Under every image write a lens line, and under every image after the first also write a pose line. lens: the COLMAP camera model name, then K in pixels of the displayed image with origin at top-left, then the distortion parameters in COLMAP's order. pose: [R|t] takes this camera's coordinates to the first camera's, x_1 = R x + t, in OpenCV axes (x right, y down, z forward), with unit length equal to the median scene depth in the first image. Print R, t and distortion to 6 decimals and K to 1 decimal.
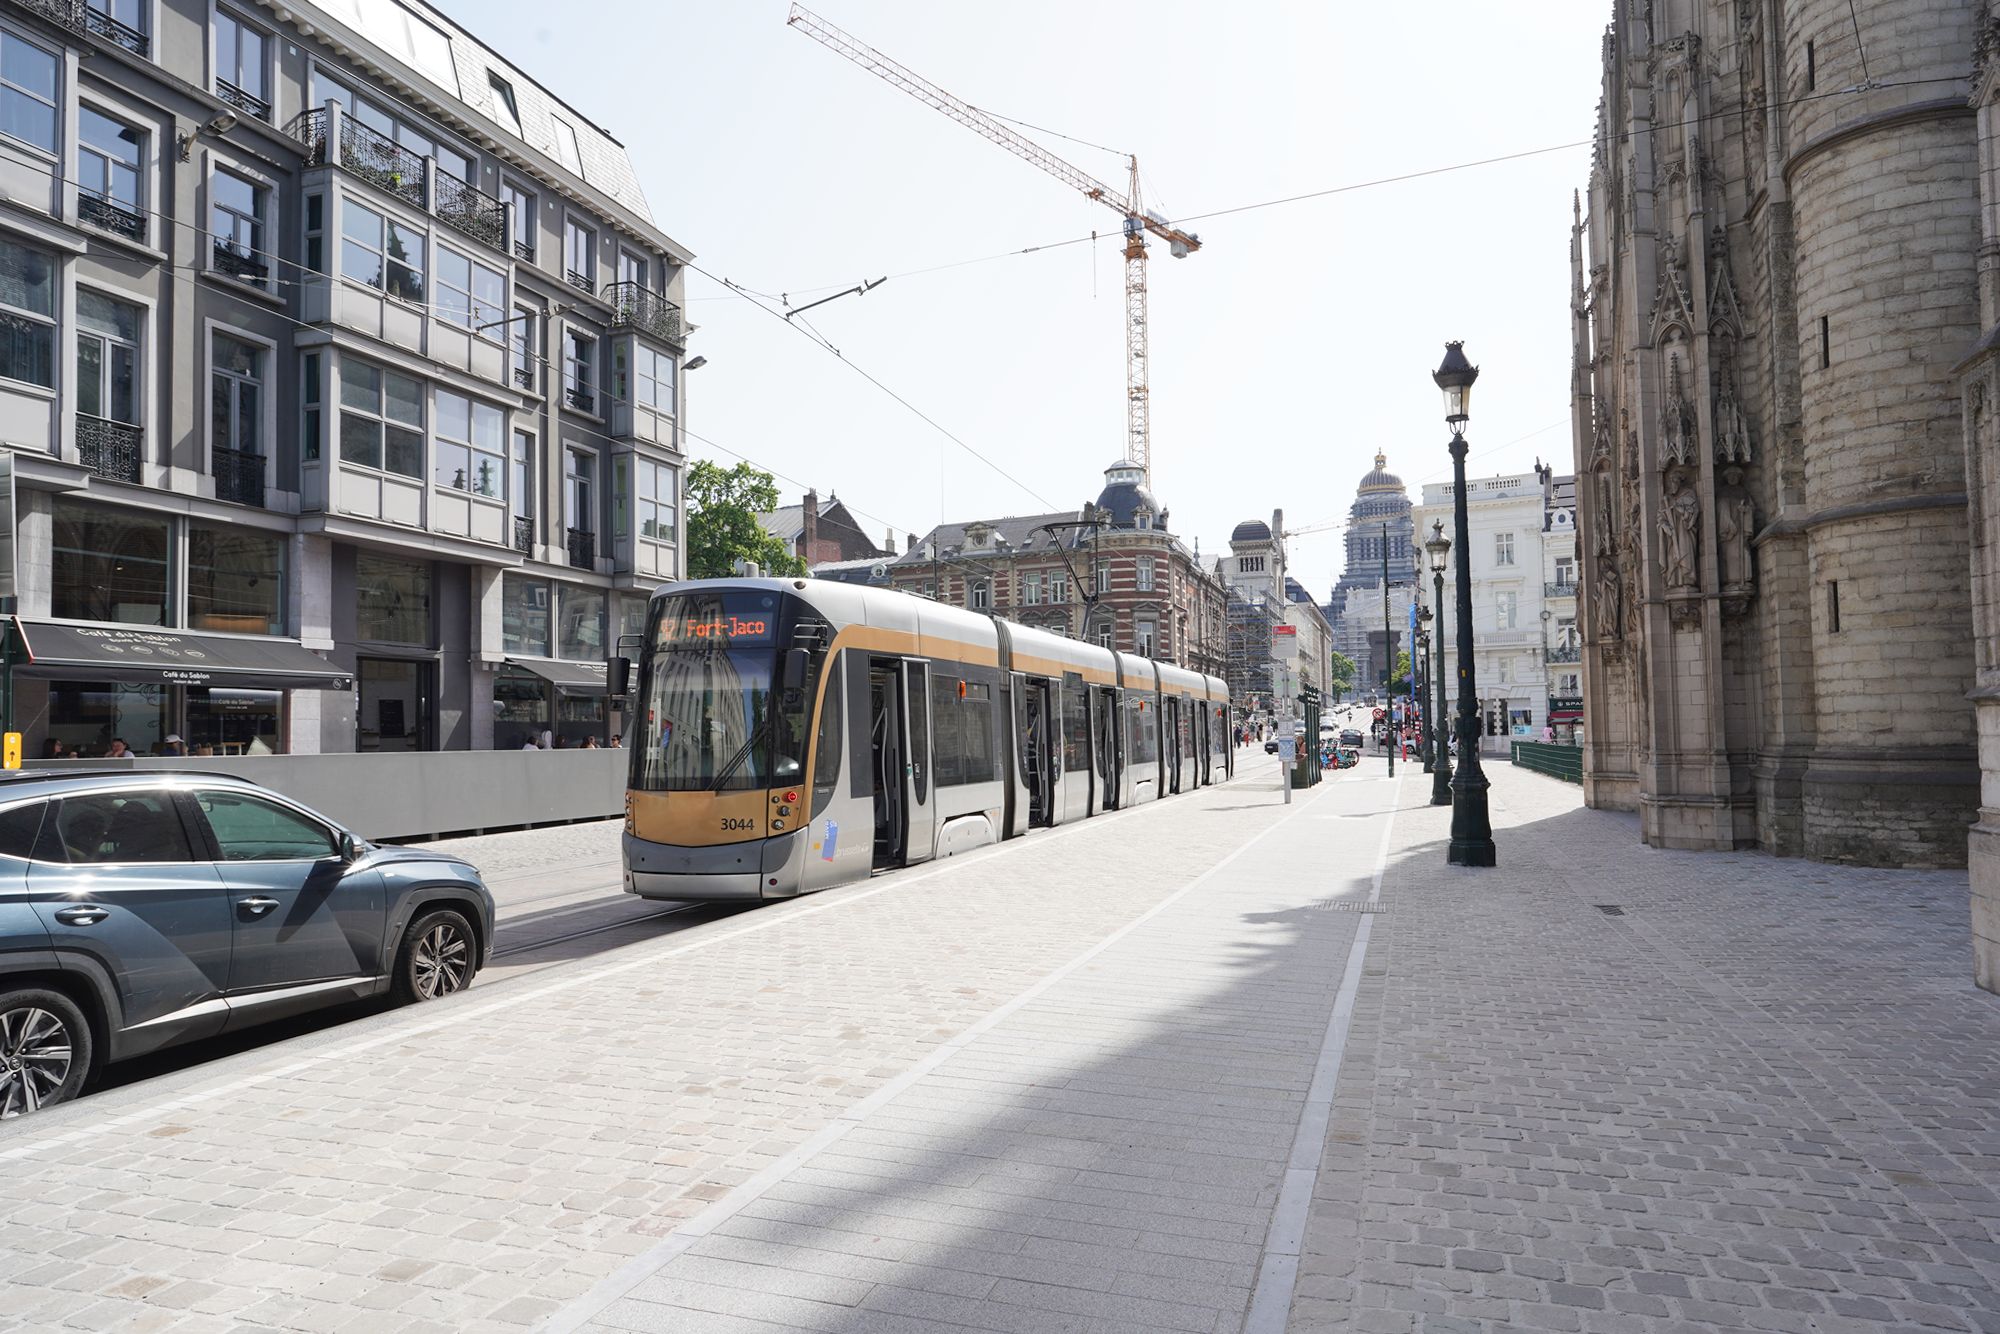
lens RADIAL K [[1342.4, 0, 1000.0], [0, 1342.4, 667.0], [0, 0, 1]] dist [-0.001441, 0.003728]
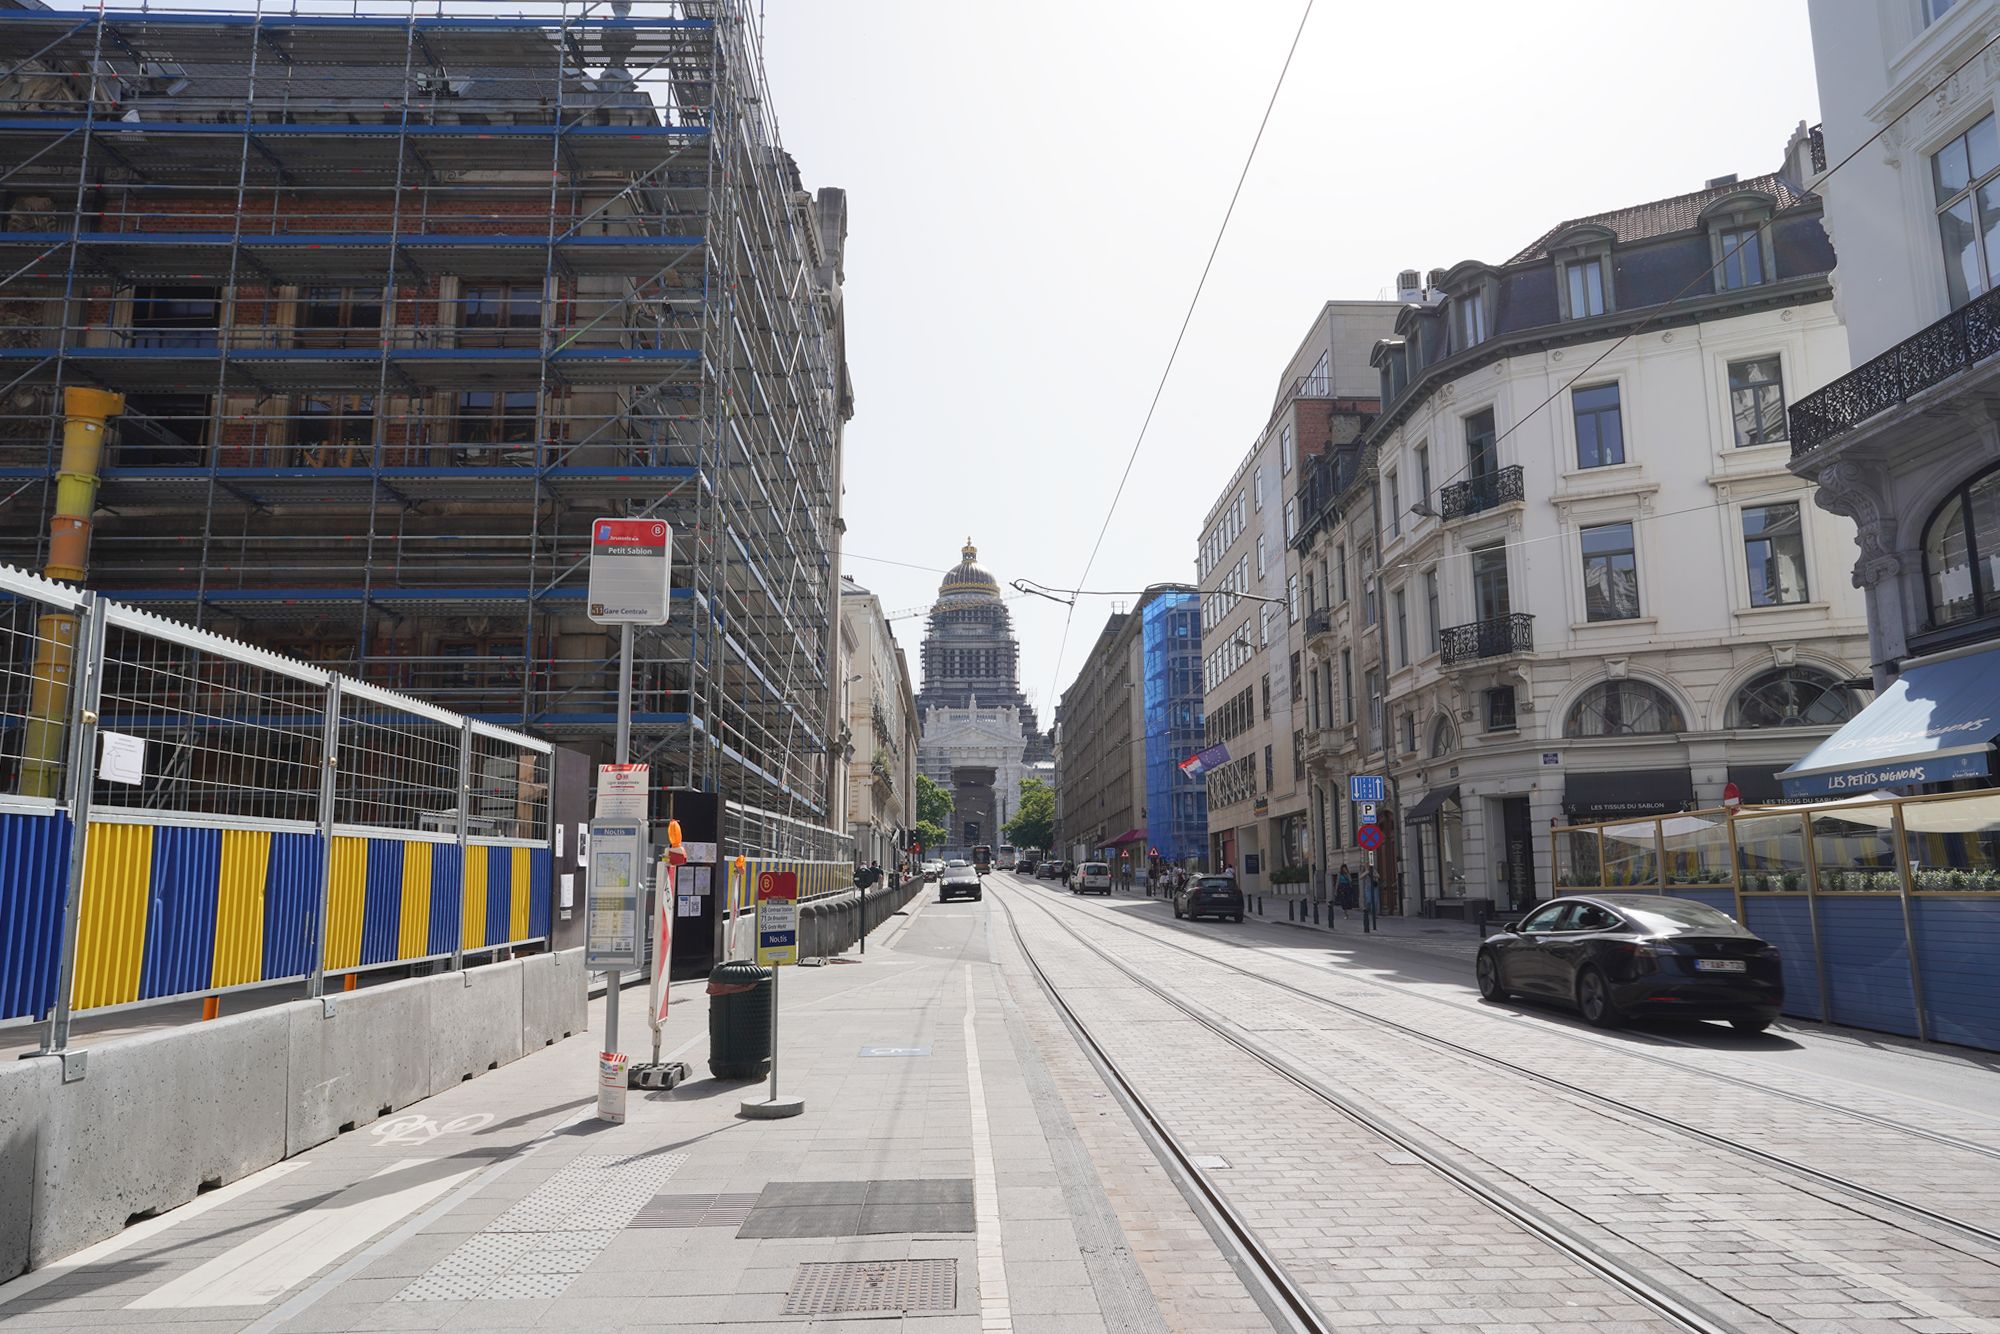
lens RADIAL K [[1342.4, 0, 1000.0], [0, 1342.4, 667.0], [0, 0, 1]] dist [-0.001441, 0.003728]
pose [[0.947400, 0.061849, 0.314018, 0.067730], [-0.023078, 0.991798, -0.125716, 0.010548], [-0.319218, 0.111857, 0.941057, 0.305119]]
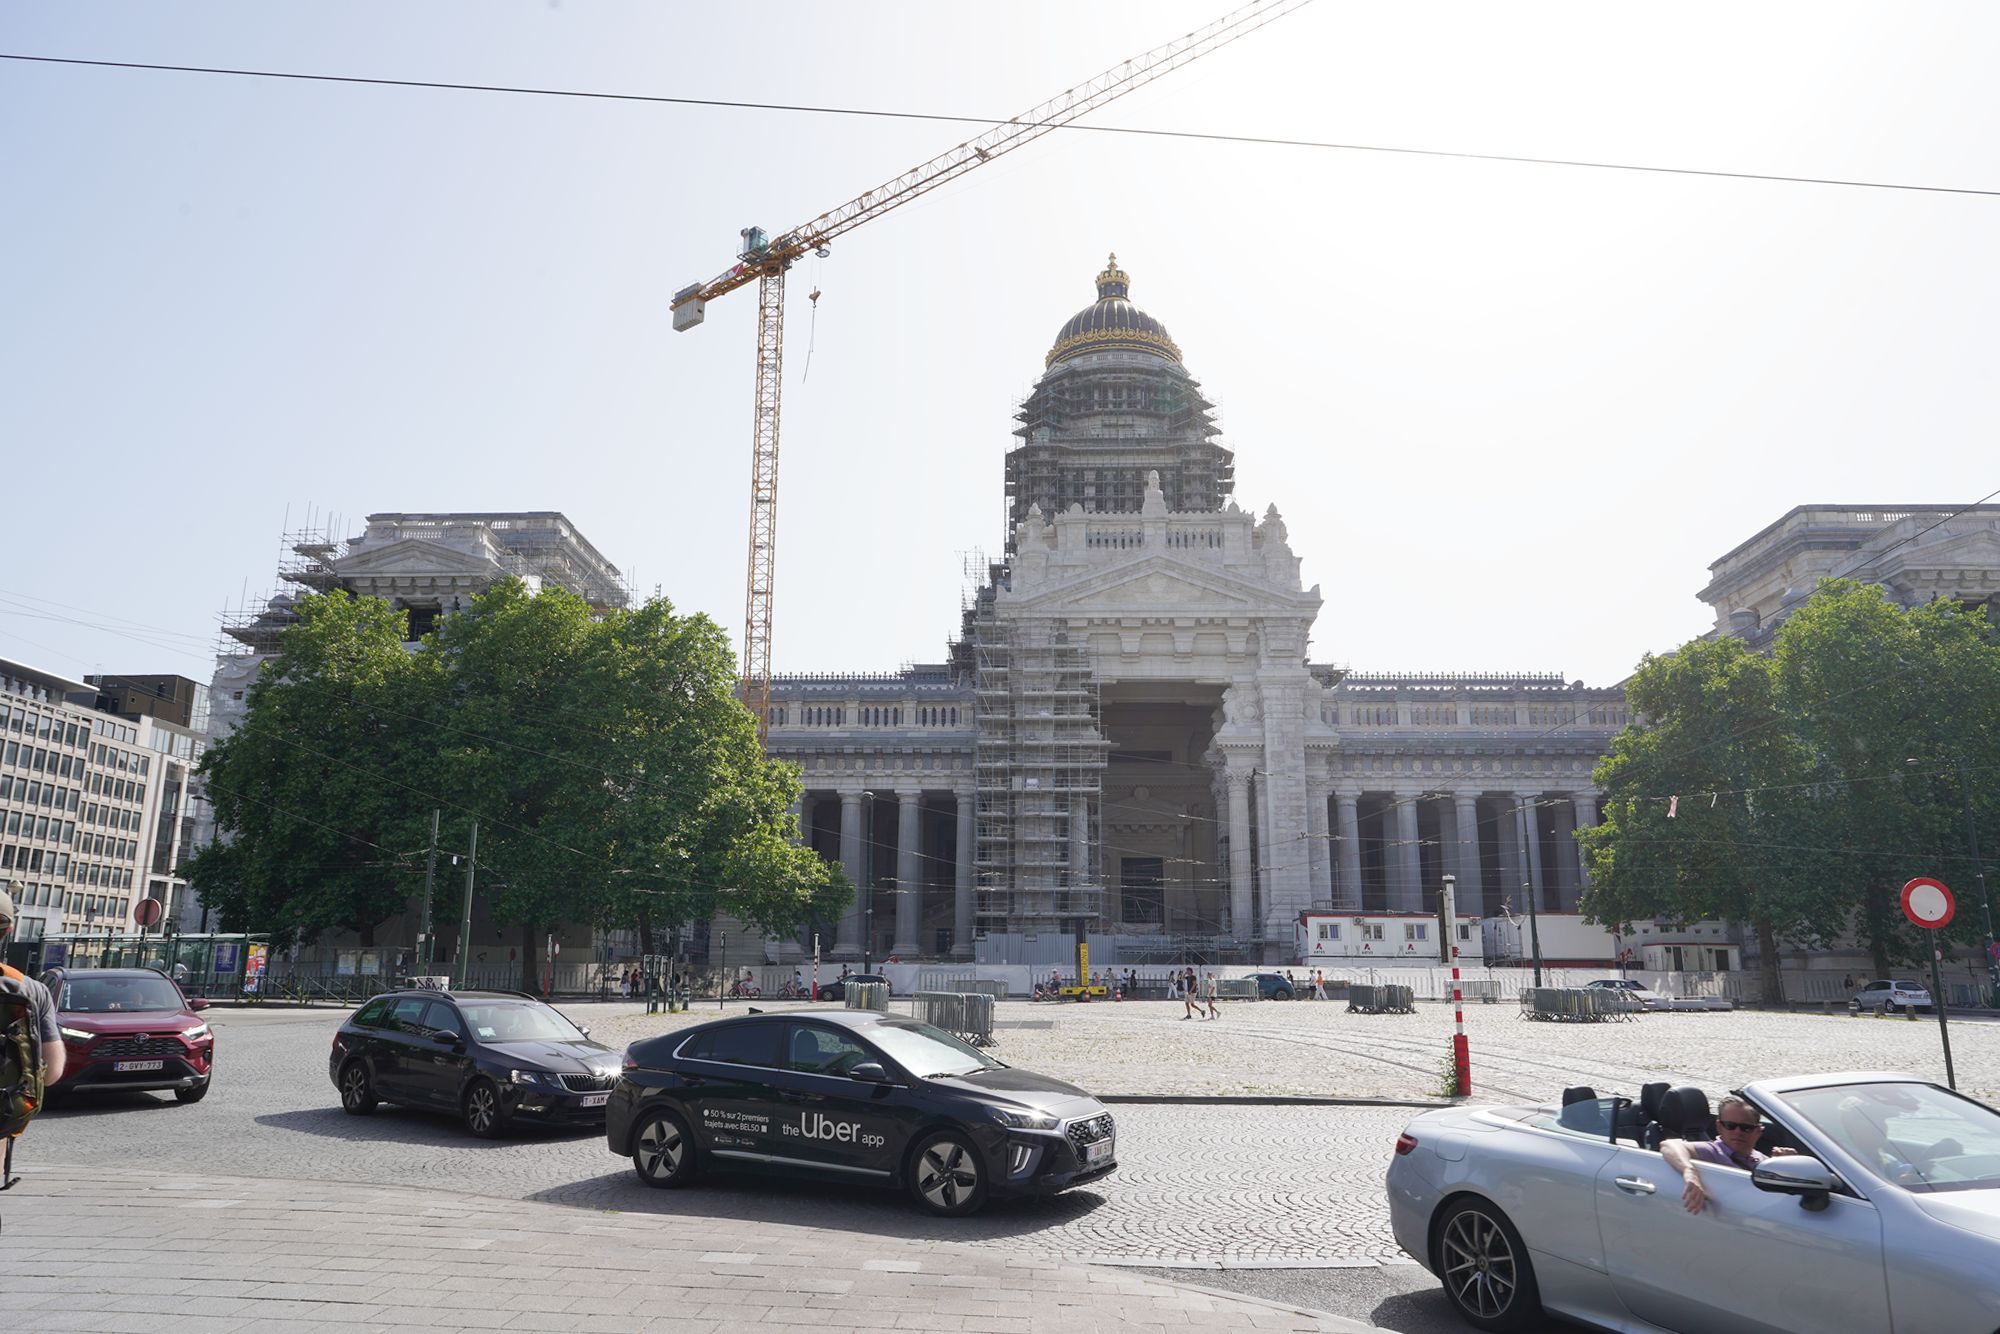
lens RADIAL K [[1342.4, 0, 1000.0], [0, 1342.4, 667.0], [0, 0, 1]] dist [-0.001441, 0.003728]
pose [[0.968199, 0.073277, 0.239209, 0.198739], [-0.031696, 0.984367, -0.173254, 0.013773], [-0.248165, 0.160162, 0.955386, 0.771078]]
